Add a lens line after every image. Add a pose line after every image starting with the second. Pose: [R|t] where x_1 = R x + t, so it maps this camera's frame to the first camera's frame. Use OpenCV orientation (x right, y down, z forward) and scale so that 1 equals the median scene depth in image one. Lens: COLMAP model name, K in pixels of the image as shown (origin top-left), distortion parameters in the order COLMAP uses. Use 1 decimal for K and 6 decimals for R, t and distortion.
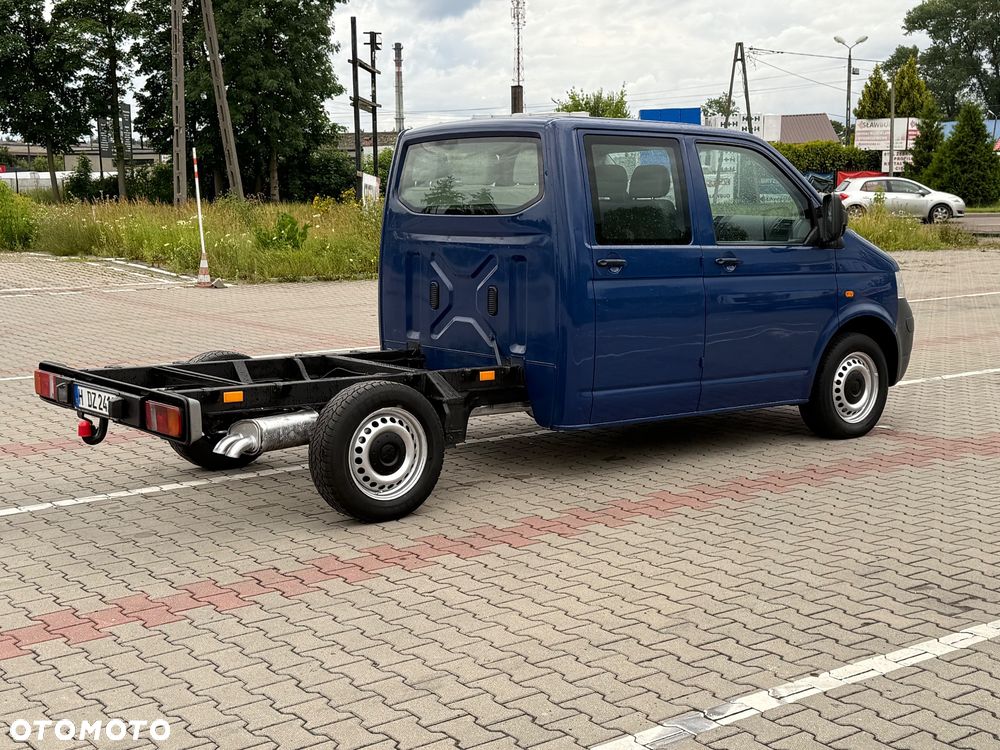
lens RADIAL K [[1379.2, 0, 498.2], [0, 1379.2, 369.2], [0, 0, 1]] dist [0.211036, -0.447395]
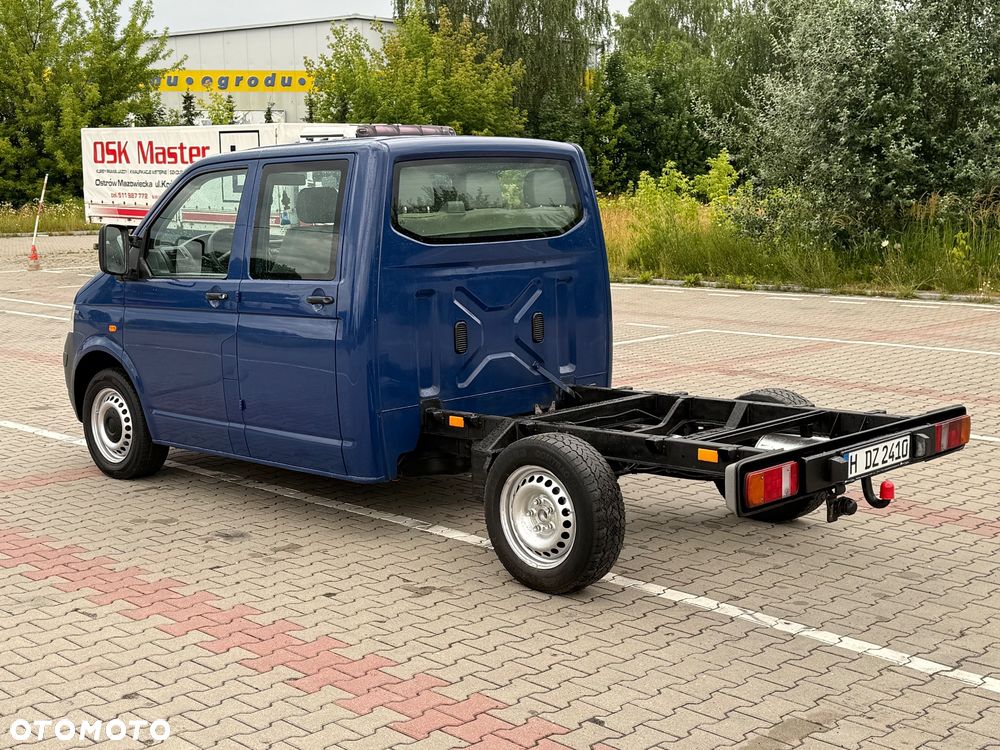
lens RADIAL K [[1375.3, 0, 514.1], [0, 1375.3, 375.5], [0, 0, 1]] dist [0.228421, -0.550610]
pose [[-0.136128, -0.130150, 0.982105, -0.310082], [0.145125, 0.978019, 0.149724, -0.053241], [-0.980004, 0.162909, -0.114248, 0.369752]]
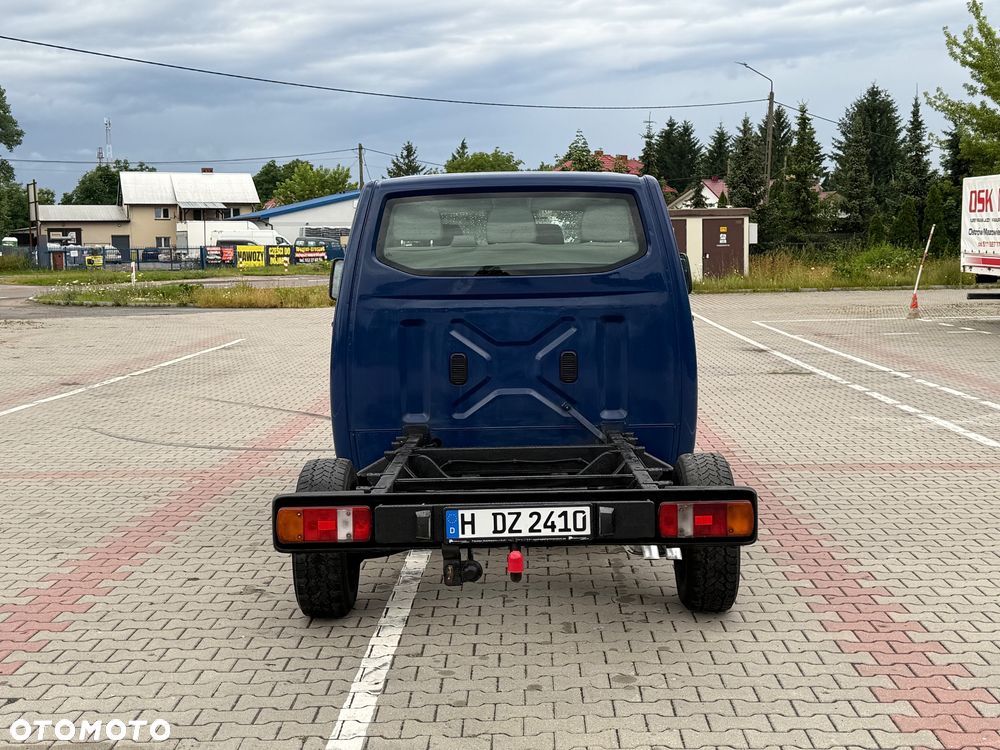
lens RADIAL K [[1375.3, 0, 514.1], [0, 1375.3, 375.5], [0, 0, 1]] dist [0.228421, -0.550610]
pose [[0.612116, -0.072769, 0.787413, -0.245510], [0.113339, 0.993549, 0.003711, -0.016744], [-0.782603, 0.086973, 0.616415, 0.150909]]
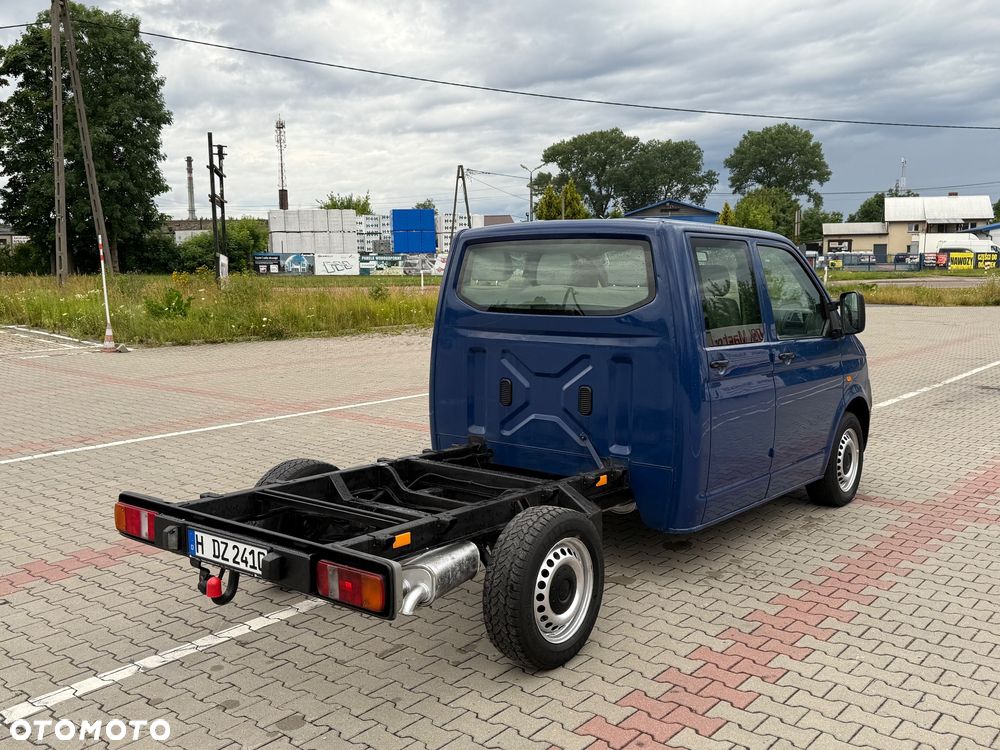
lens RADIAL K [[943.5, 0, 495.1], [0, 943.5, 375.1], [0, 0, 1]] dist [0.183360, -0.372449]
pose [[0.972522, -0.023540, 0.231617, -0.073866], [0.026224, 0.999620, -0.008517, -0.020949], [-0.231328, 0.014357, 0.972770, 0.113227]]
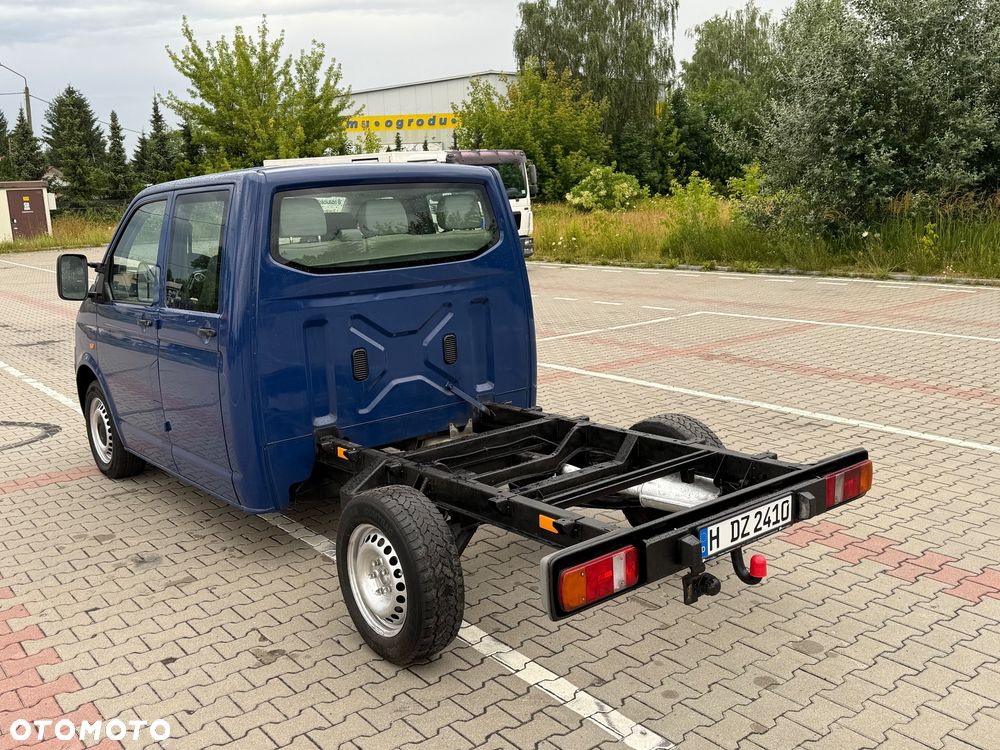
lens RADIAL K [[943.5, 0, 495.1], [0, 943.5, 375.1], [0, 0, 1]] dist [0.183360, -0.372449]
pose [[-0.009869, -0.184001, 0.982877, -0.219630], [0.172056, 0.967952, 0.182934, -0.048990], [-0.985038, 0.170915, 0.022105, 0.312666]]
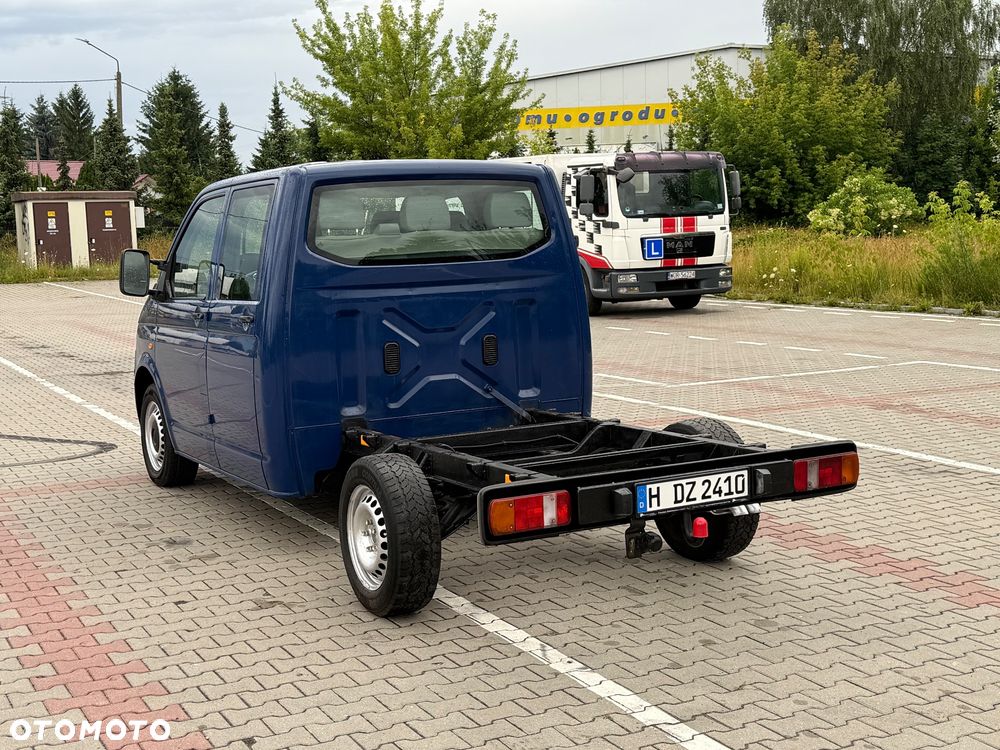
lens RADIAL K [[1379.2, 0, 498.2], [0, 1379.2, 369.2], [0, 0, 1]] dist [0.211036, -0.447395]
pose [[0.167937, -0.103842, 0.980313, -0.306134], [0.156354, 0.984655, 0.077517, -0.035695], [-0.973319, 0.140258, 0.181596, 0.269144]]
